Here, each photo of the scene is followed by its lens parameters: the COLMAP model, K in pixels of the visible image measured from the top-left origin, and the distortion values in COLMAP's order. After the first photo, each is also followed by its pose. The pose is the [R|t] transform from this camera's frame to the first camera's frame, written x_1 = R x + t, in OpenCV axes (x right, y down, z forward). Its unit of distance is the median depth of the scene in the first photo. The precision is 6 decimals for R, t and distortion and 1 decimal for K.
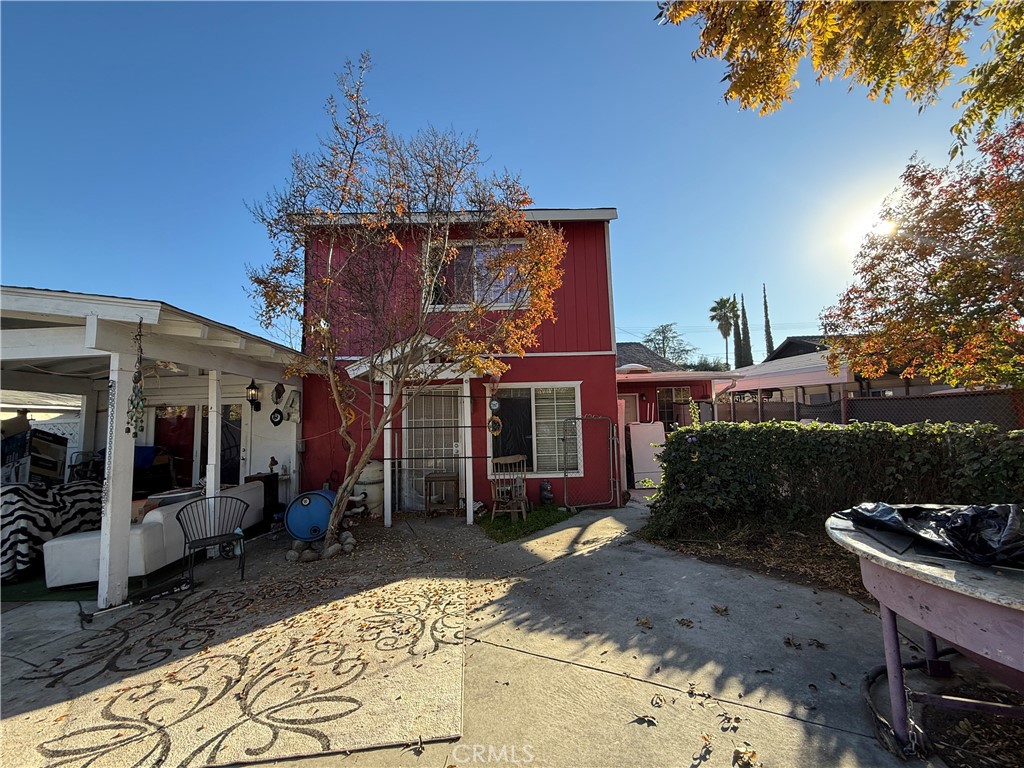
lens RADIAL K [[434.7, 0, 512.0], [0, 434.7, 384.0], [0, 0, 1]] dist [0.000426, -0.000115]
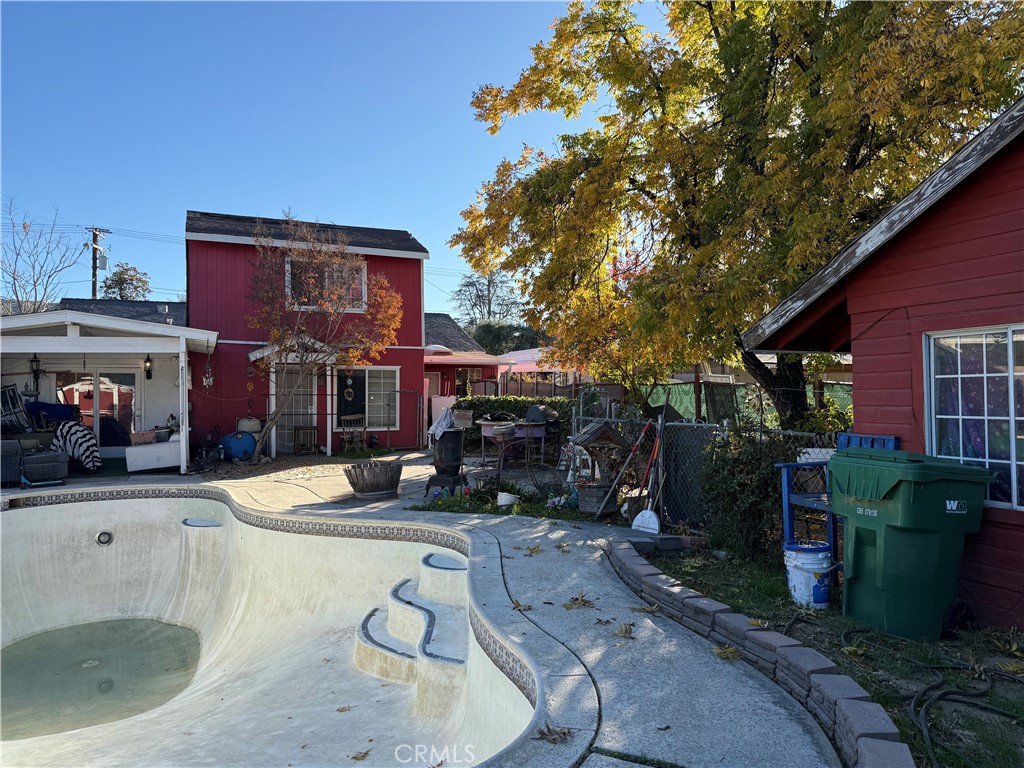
lens RADIAL K [[705.0, 0, 512.0], [0, 705.0, 384.0], [0, 0, 1]] dist [0.001489, 0.000112]
pose [[0.933069, 0.031734, 0.358296, -0.332196], [-0.055622, 0.996849, 0.056559, -0.099466], [-0.355372, -0.072702, 0.931893, -1.325176]]
